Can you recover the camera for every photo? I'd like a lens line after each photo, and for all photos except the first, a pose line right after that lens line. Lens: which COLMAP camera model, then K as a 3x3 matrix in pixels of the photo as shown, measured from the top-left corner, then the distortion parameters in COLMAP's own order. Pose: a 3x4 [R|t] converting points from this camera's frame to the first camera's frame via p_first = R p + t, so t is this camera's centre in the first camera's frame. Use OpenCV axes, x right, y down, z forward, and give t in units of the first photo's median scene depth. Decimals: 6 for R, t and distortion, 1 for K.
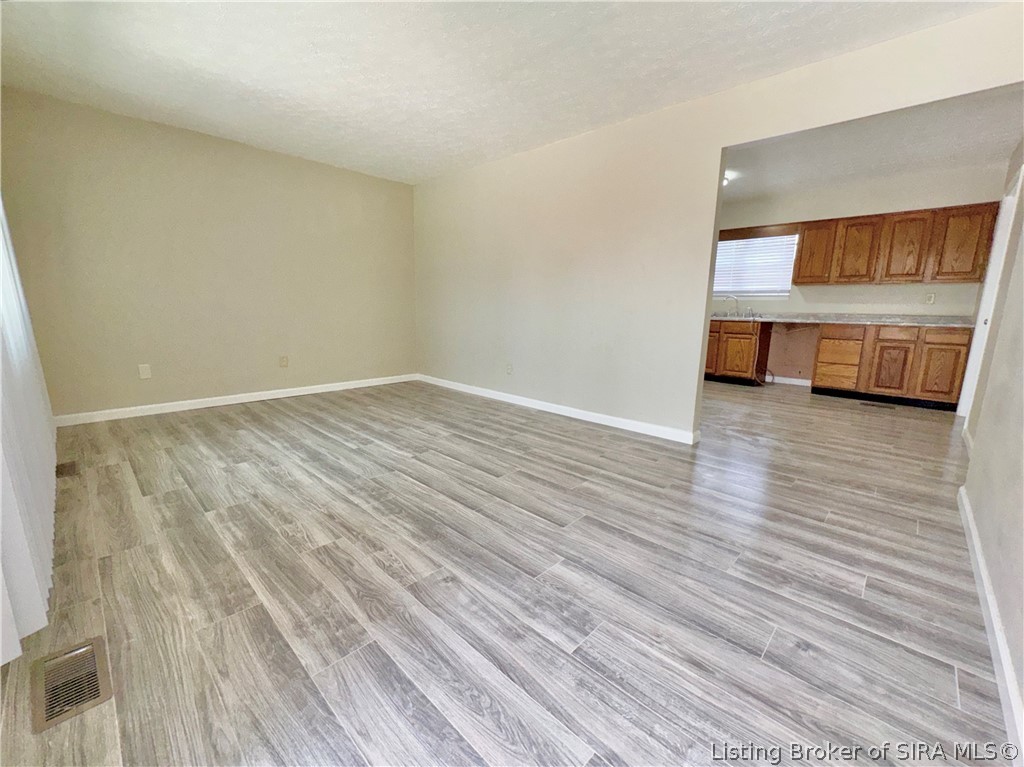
lens RADIAL K [[411.9, 0, 525.3], [0, 411.9, 382.4], [0, 0, 1]] dist [-0.002854, 0.000915]
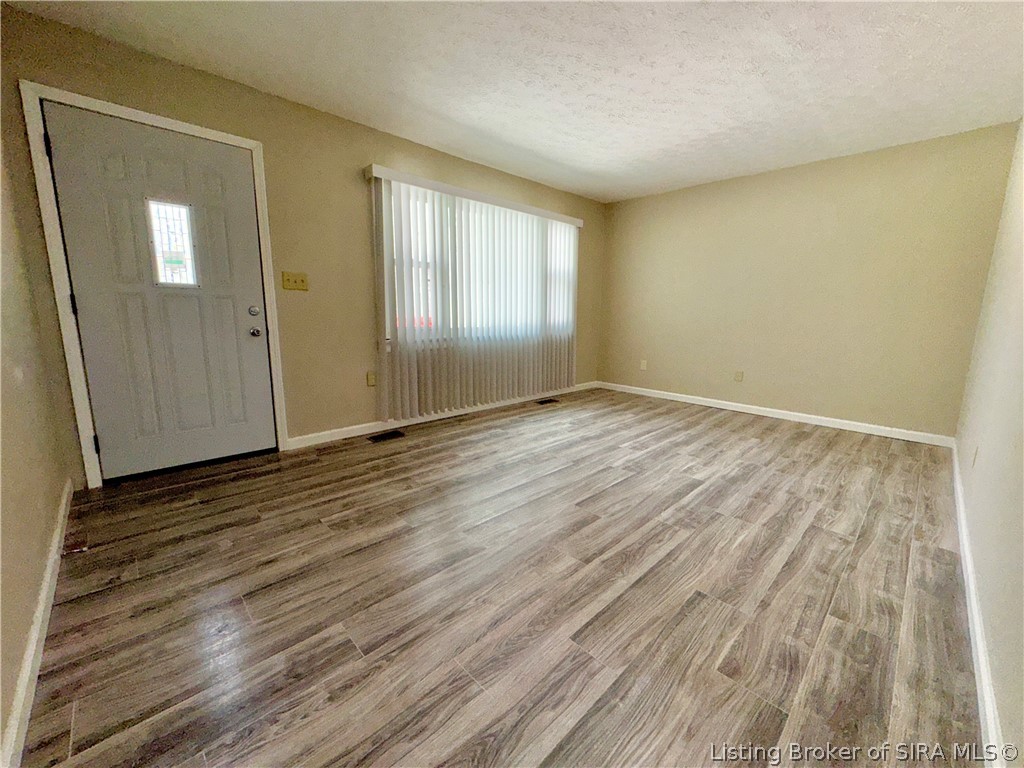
lens RADIAL K [[411.9, 0, 515.4], [0, 411.9, 385.0], [0, 0, 1]] dist [-0.002854, 0.000915]
pose [[-0.039461, 0.157505, -0.986729, 0.934949], [-0.198482, 0.966585, 0.162227, -0.176683], [0.979310, 0.202250, -0.006880, 0.947145]]
